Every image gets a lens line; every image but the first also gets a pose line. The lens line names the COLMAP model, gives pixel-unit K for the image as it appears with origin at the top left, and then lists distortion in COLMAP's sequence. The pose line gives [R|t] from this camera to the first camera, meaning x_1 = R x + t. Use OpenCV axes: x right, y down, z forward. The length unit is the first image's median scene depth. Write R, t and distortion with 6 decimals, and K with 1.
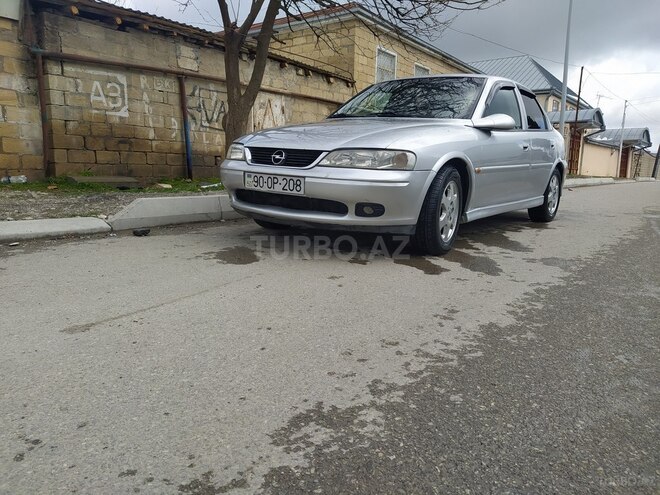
lens RADIAL K [[497.3, 0, 330.5], [0, 497.3, 245.1], [0, 0, 1]] dist [0.105999, -0.161191]
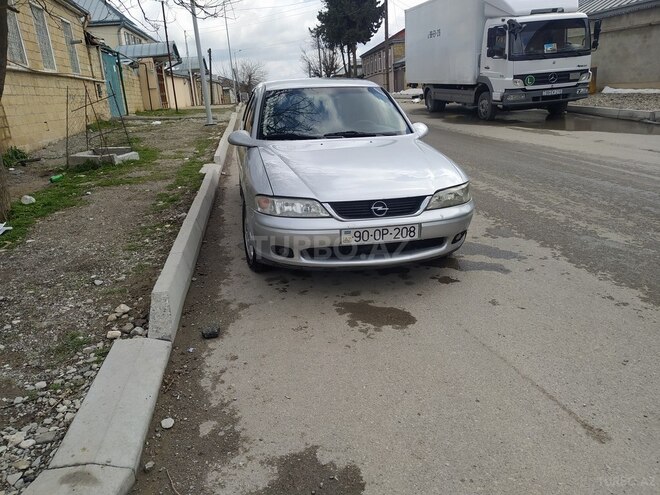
lens RADIAL K [[503.9, 0, 325.1], [0, 503.9, 248.6], [0, 0, 1]] dist [0.104928, -0.159120]
pose [[0.667297, -0.293680, 0.684446, -0.547911], [0.191182, 0.955727, 0.223688, -0.211693], [-0.719836, -0.018412, 0.693900, 0.226578]]
